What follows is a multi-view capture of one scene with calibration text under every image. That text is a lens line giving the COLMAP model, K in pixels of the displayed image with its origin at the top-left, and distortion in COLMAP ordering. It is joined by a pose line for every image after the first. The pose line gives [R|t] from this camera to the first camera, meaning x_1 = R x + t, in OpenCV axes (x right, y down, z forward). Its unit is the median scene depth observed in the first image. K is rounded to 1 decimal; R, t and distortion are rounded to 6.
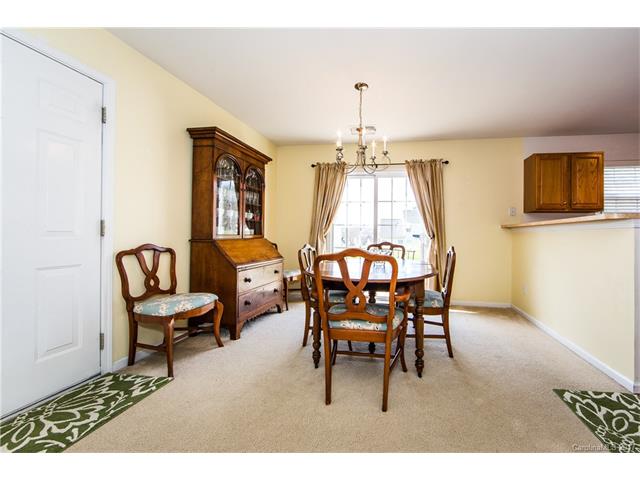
lens RADIAL K [[272.7, 0, 362.9], [0, 272.7, 232.0], [0, 0, 1]] dist [-0.000287, -0.000248]
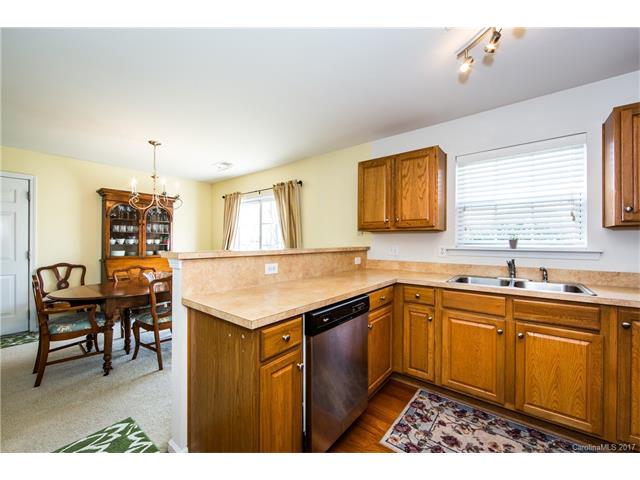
lens RADIAL K [[255.2, 0, 323.8], [0, 255.2, 243.3], [0, 0, 1]] dist [-0.003744, -0.000336]
pose [[0.866356, -0.005727, -0.499394, 0.954663], [0.012451, 0.999871, 0.010133, -0.050360], [0.499272, -0.014997, 0.866316, 0.275887]]
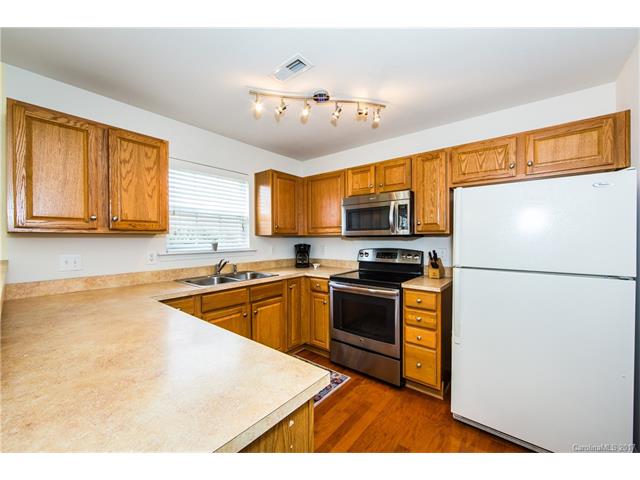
lens RADIAL K [[255.2, 0, 323.8], [0, 255.2, 238.9], [0, 0, 1]] dist [-0.003744, -0.000336]
pose [[0.499770, -0.015502, 0.866020, 0.543120], [-0.001007, 0.999829, 0.018478, -0.075638], [-0.866158, -0.010107, 0.499668, 0.379107]]
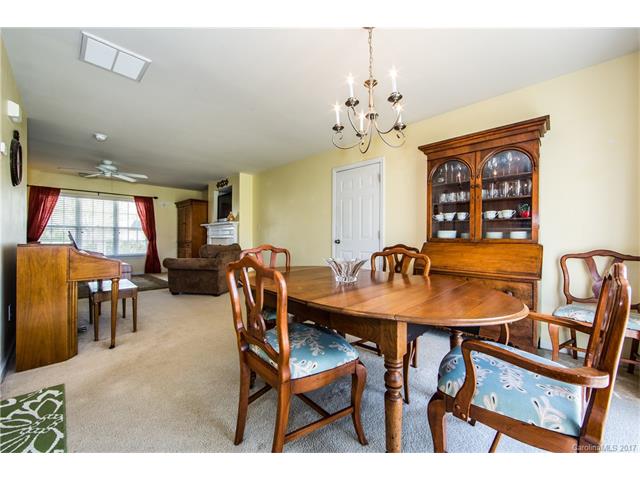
lens RADIAL K [[255.2, 0, 323.6], [0, 255.2, 238.6], [0, 0, 1]] dist [-0.003744, -0.000336]
pose [[-0.578317, -0.011120, -0.815736, 0.424106], [-0.001962, 0.999923, -0.012241, 0.021458], [0.815810, -0.005479, -0.578294, 0.983275]]
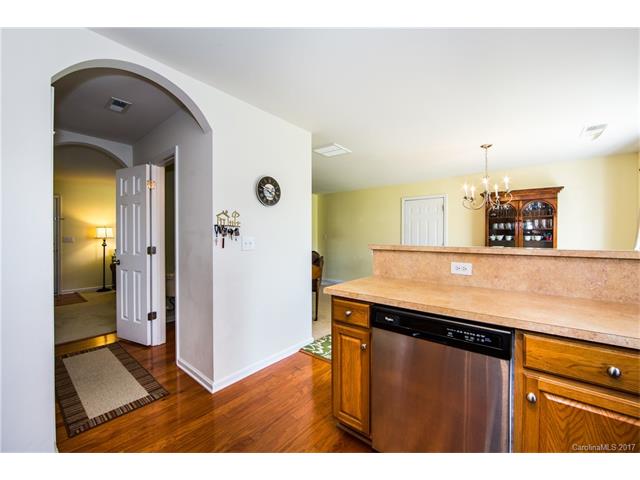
lens RADIAL K [[255.2, 0, 323.1], [0, 255.2, 237.3], [0, 0, 1]] dist [-0.003744, -0.000336]
pose [[-0.514315, -0.011630, -0.857522, 1.136434], [-0.000605, 0.999913, -0.013199, -0.043929], [0.857601, -0.006270, -0.514277, 0.732863]]
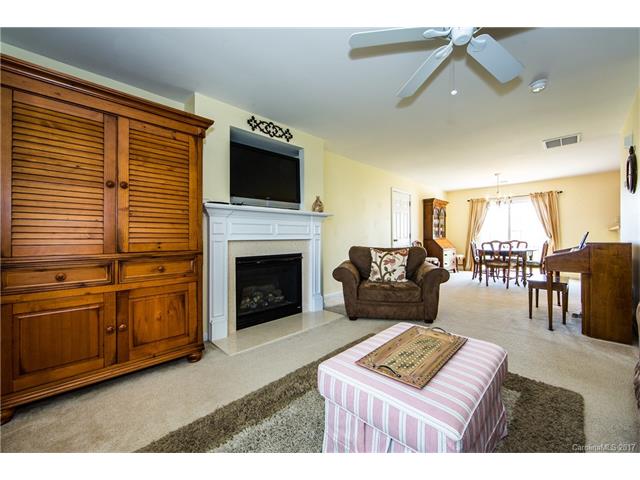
lens RADIAL K [[255.2, 0, 322.3], [0, 255.2, 239.1], [0, 0, 1]] dist [-0.003744, -0.000336]
pose [[0.810170, -0.013222, -0.586046, 0.036784], [0.020095, 0.999784, 0.005223, -0.007102], [0.585850, -0.016008, 0.810261, -1.285022]]
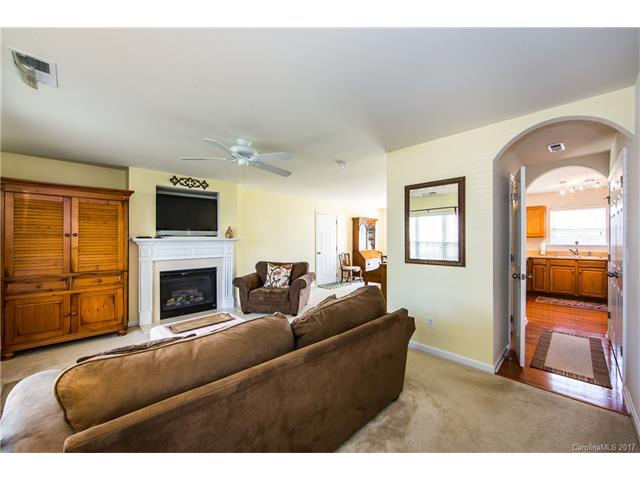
lens RADIAL K [[255.2, 0, 319.9], [0, 255.2, 241.4], [0, 0, 1]] dist [-0.003744, -0.000336]
pose [[0.803942, -0.008701, -0.594645, 0.679633], [0.016426, 0.999836, 0.007577, -0.090392], [0.594481, -0.015859, 0.803953, -1.316072]]
